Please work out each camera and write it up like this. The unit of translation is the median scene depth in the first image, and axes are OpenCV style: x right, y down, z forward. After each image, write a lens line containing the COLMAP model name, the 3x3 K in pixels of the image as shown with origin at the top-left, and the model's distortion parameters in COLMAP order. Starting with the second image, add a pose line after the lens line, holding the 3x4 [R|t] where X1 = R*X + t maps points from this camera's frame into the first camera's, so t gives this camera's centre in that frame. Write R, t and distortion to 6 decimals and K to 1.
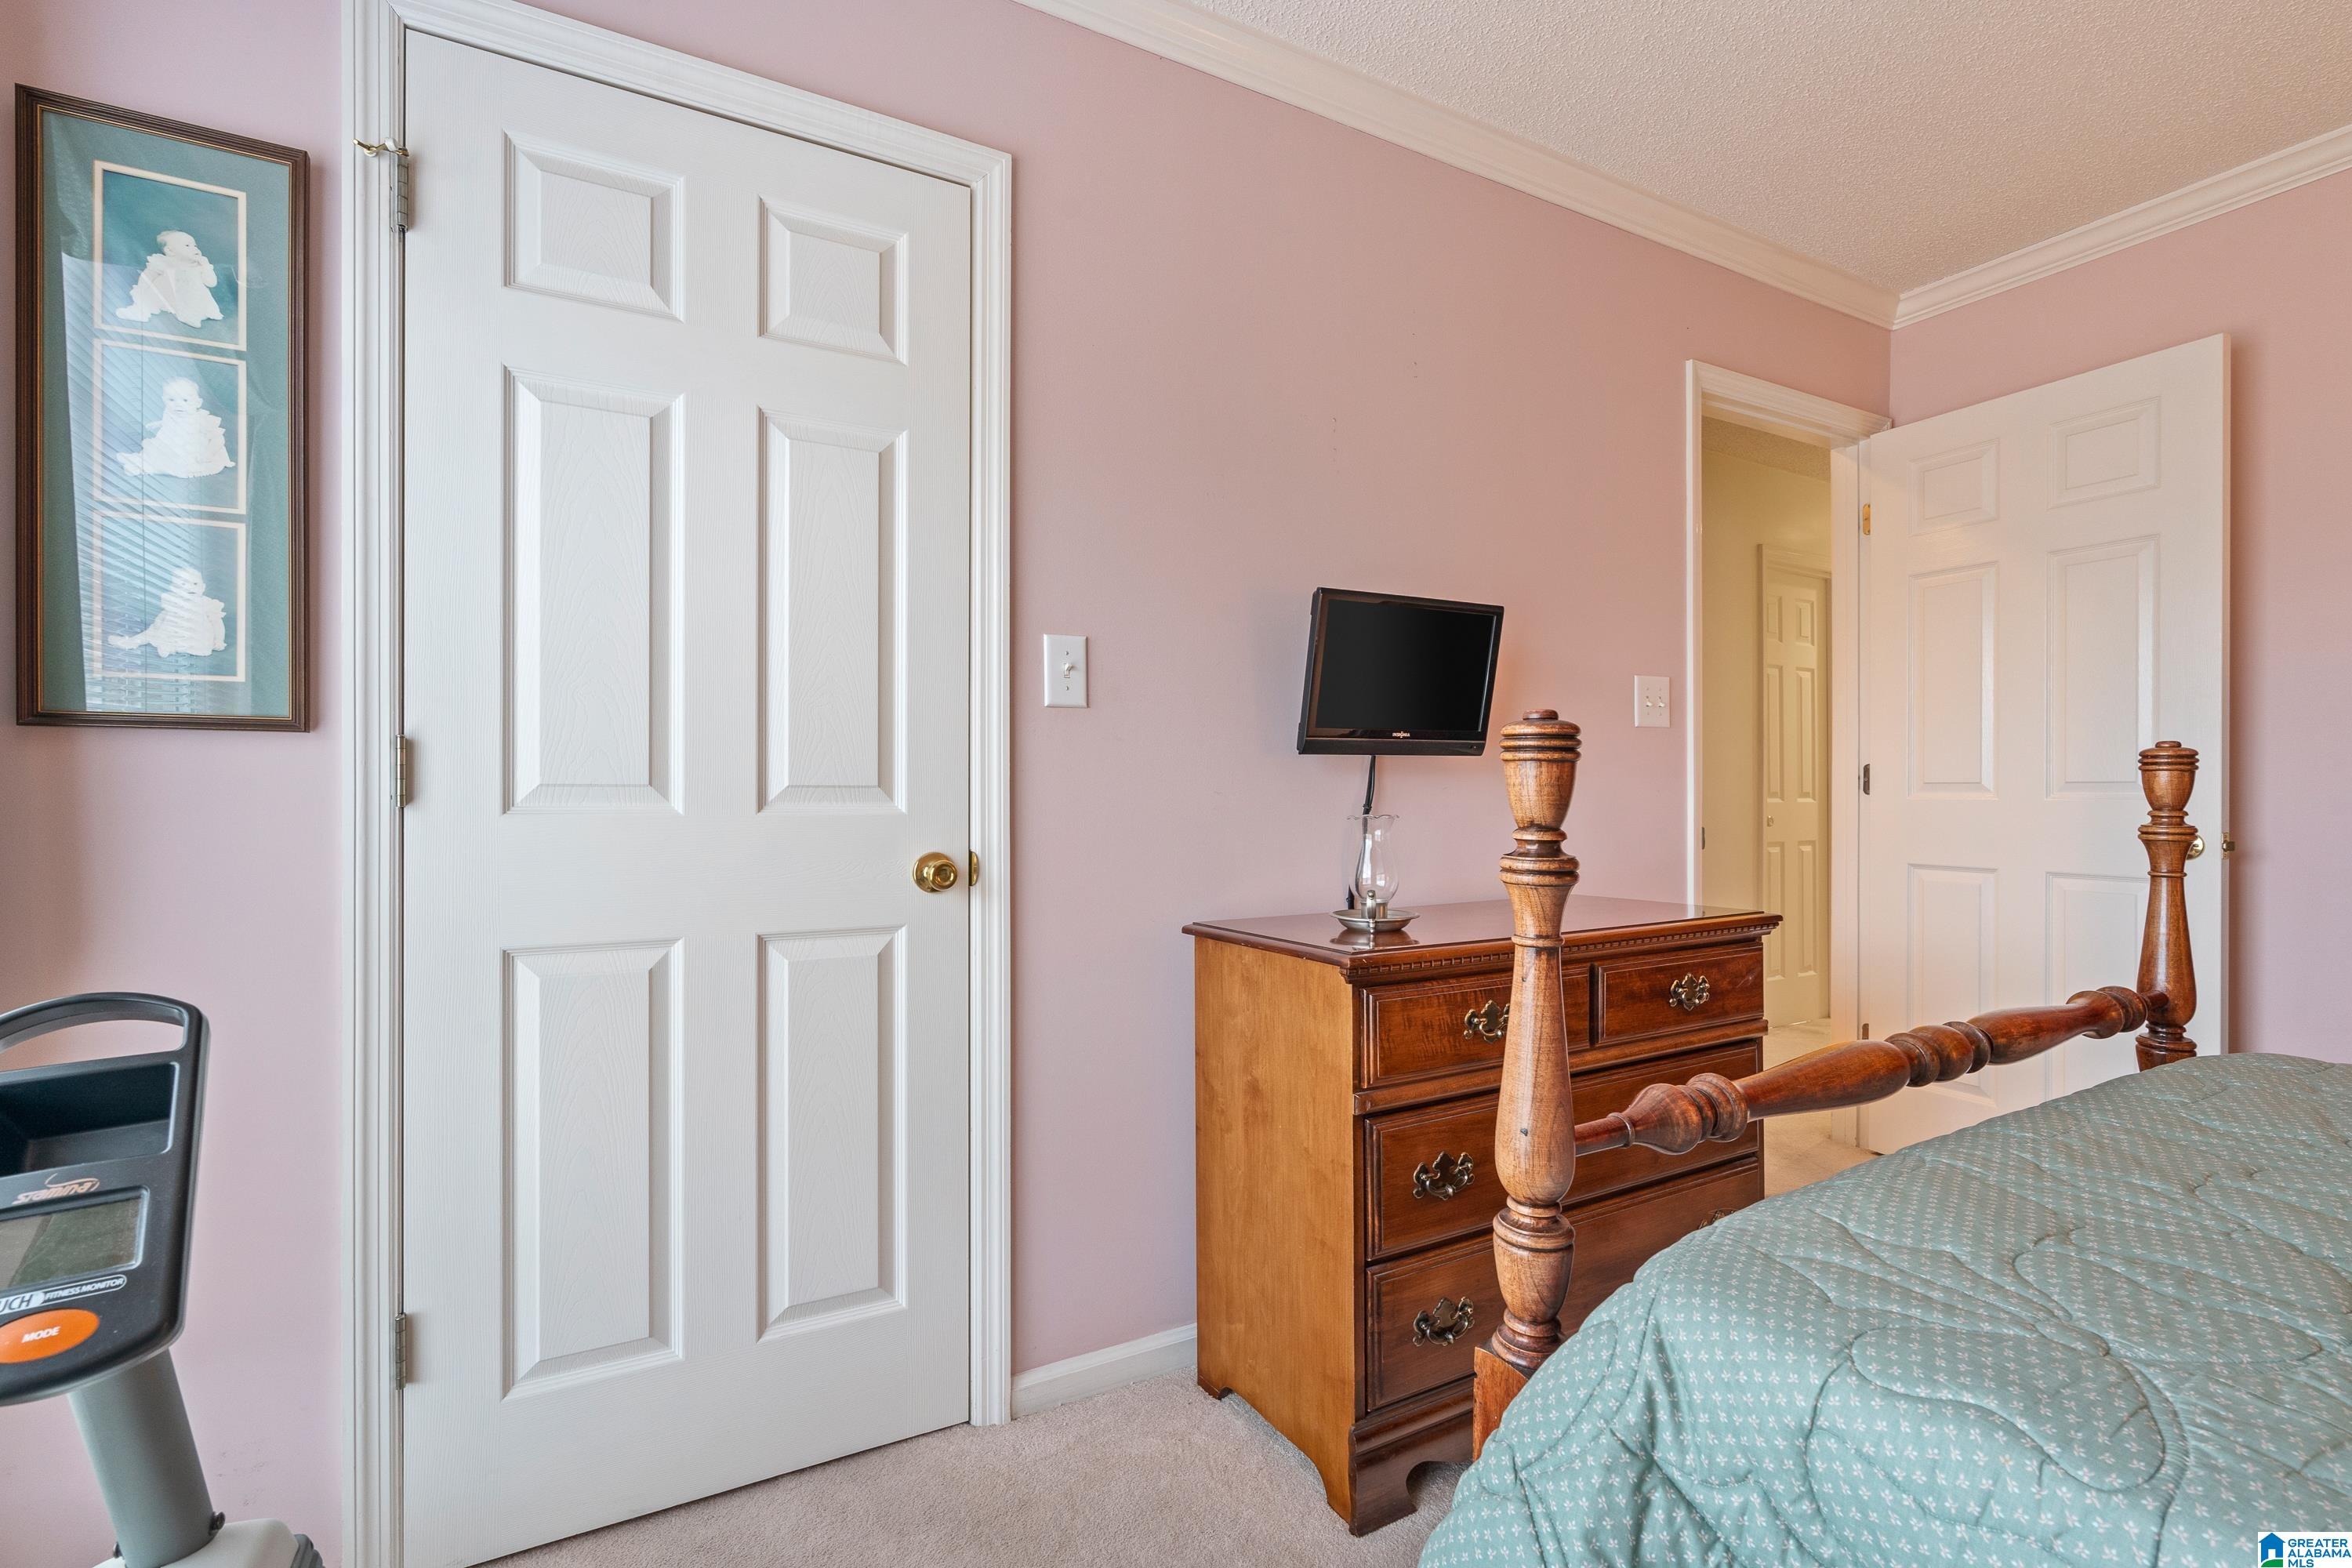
lens RADIAL K [[1066.9, 0, 1176.0], [0, 1066.9, 784.0], [0, 0, 1]] dist [-0.002026, -0.000219]
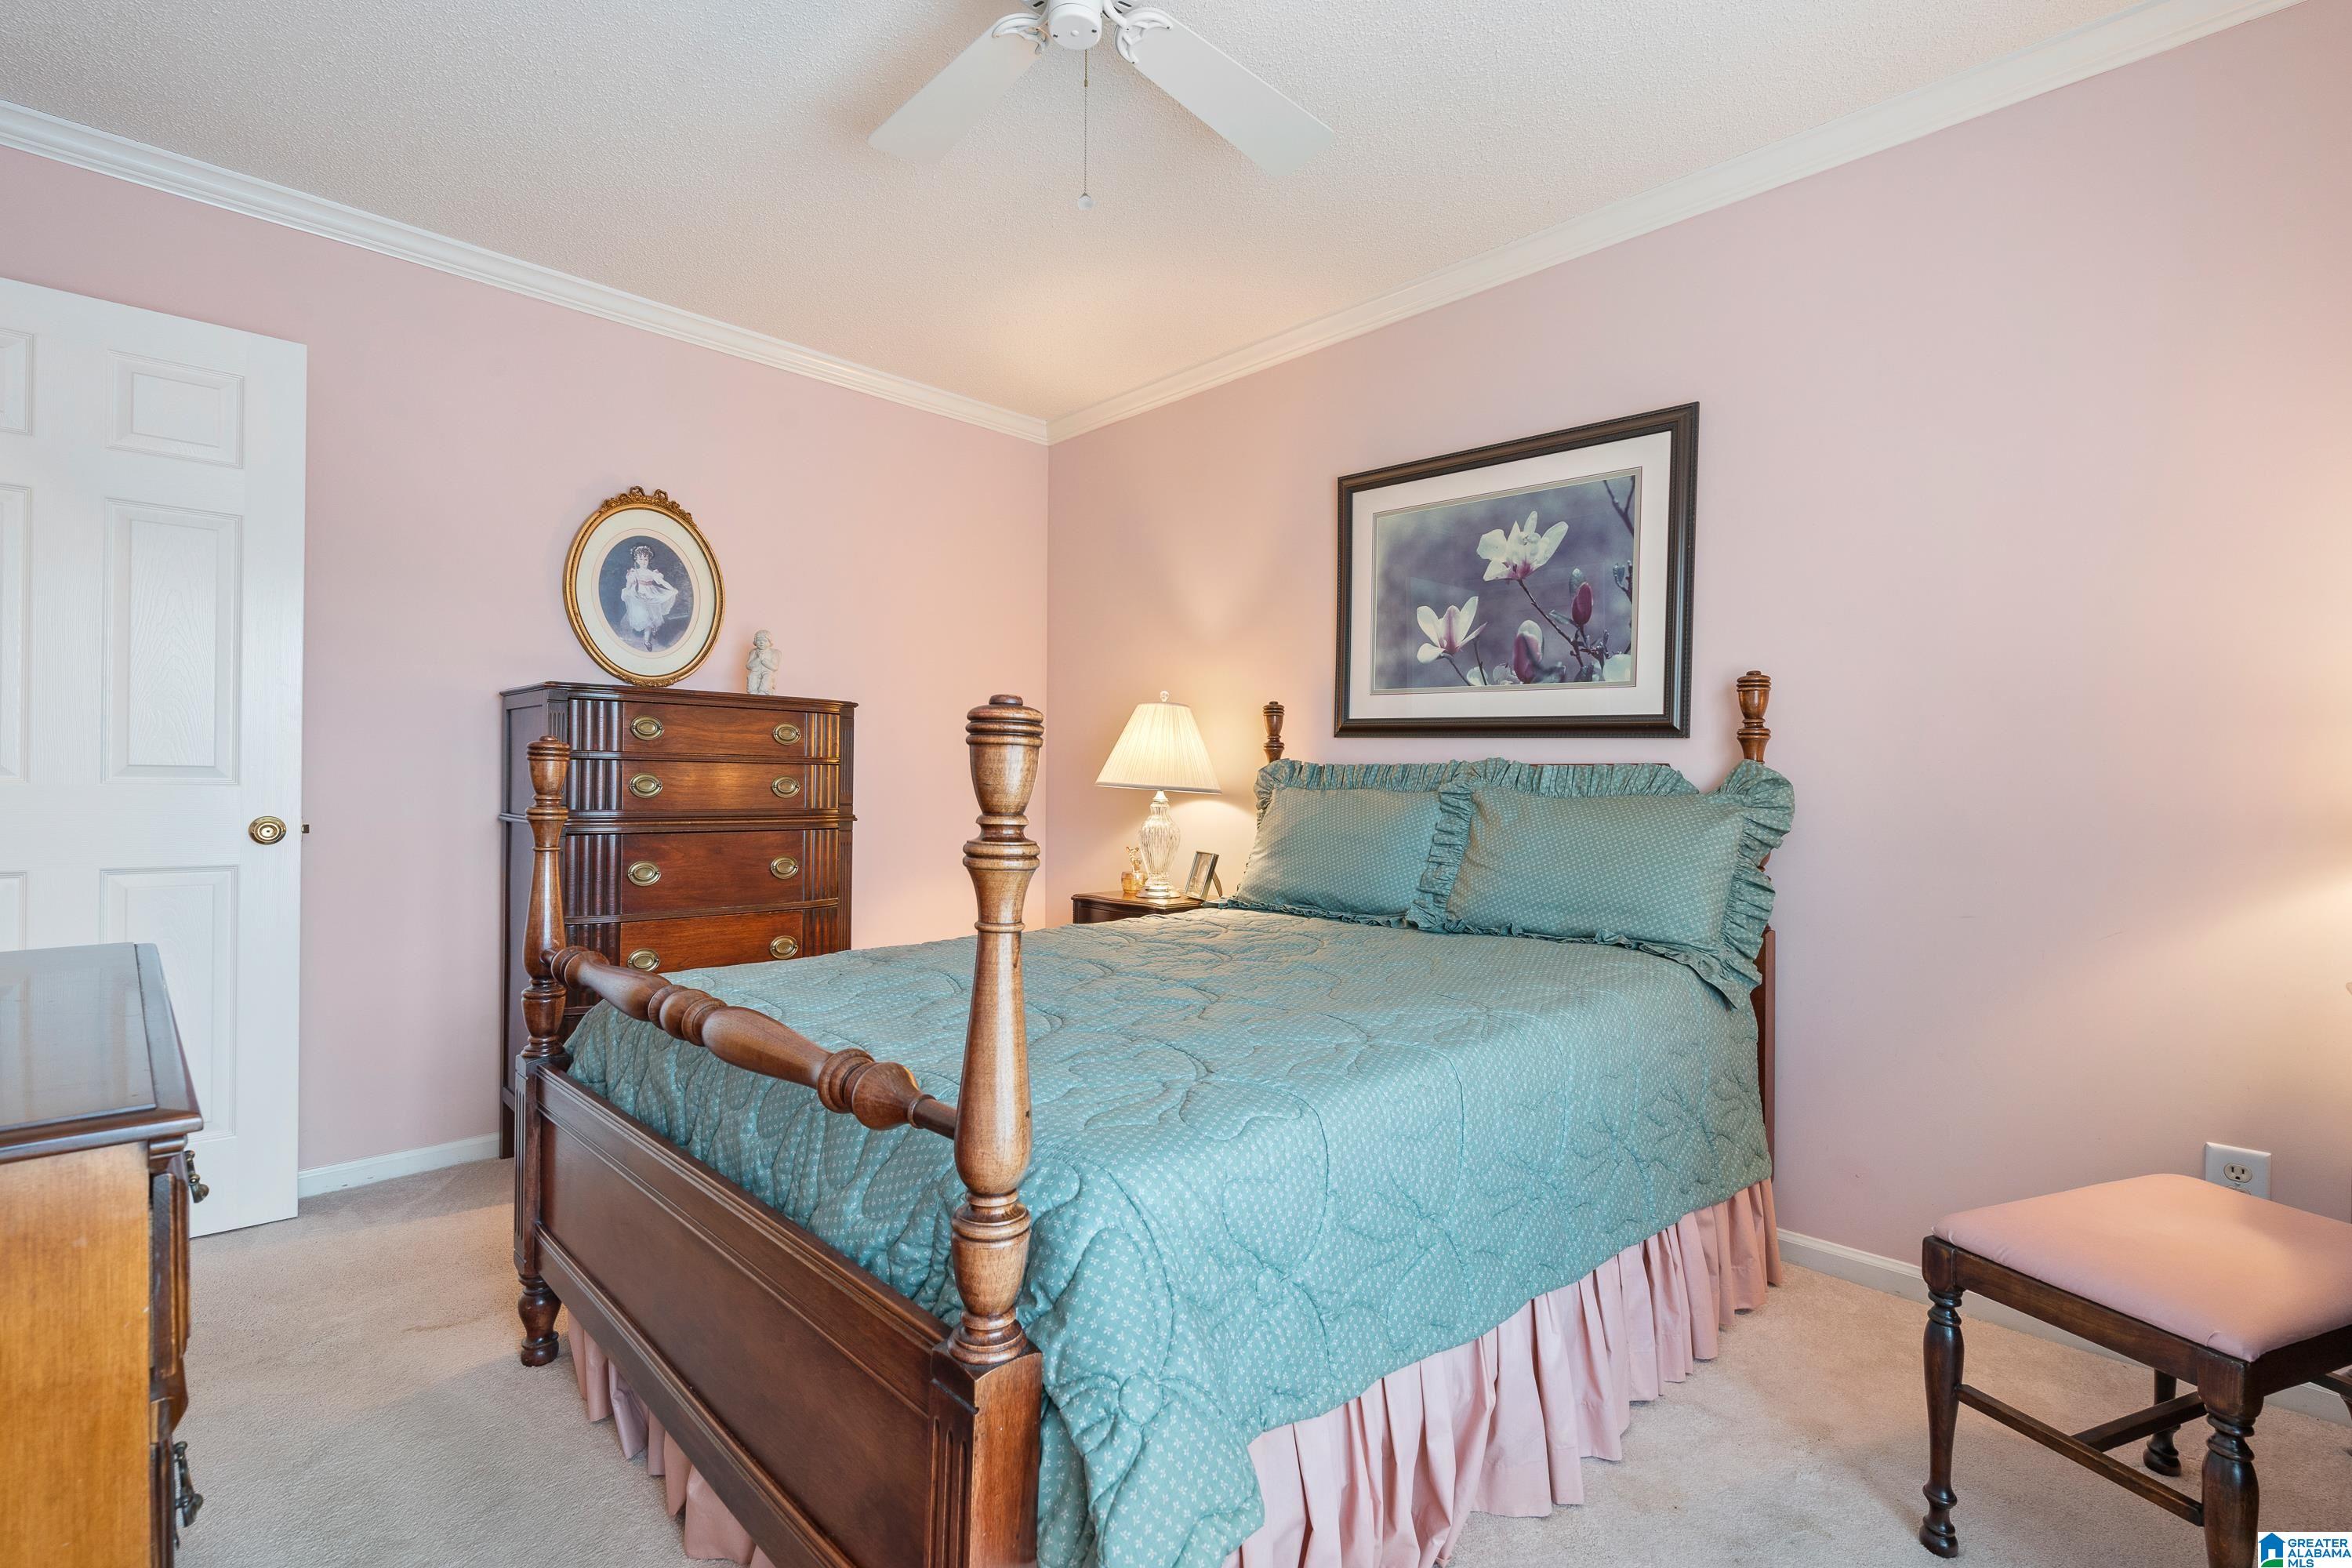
lens RADIAL K [[1066.9, 0, 1176.0], [0, 1066.9, 784.0], [0, 0, 1]] dist [-0.002026, -0.000219]
pose [[-0.267663, -0.004848, 0.963501, -0.496219], [-0.012742, 0.999918, 0.001491, 0.003368], [-0.963428, -0.011878, -0.267702, 0.820409]]
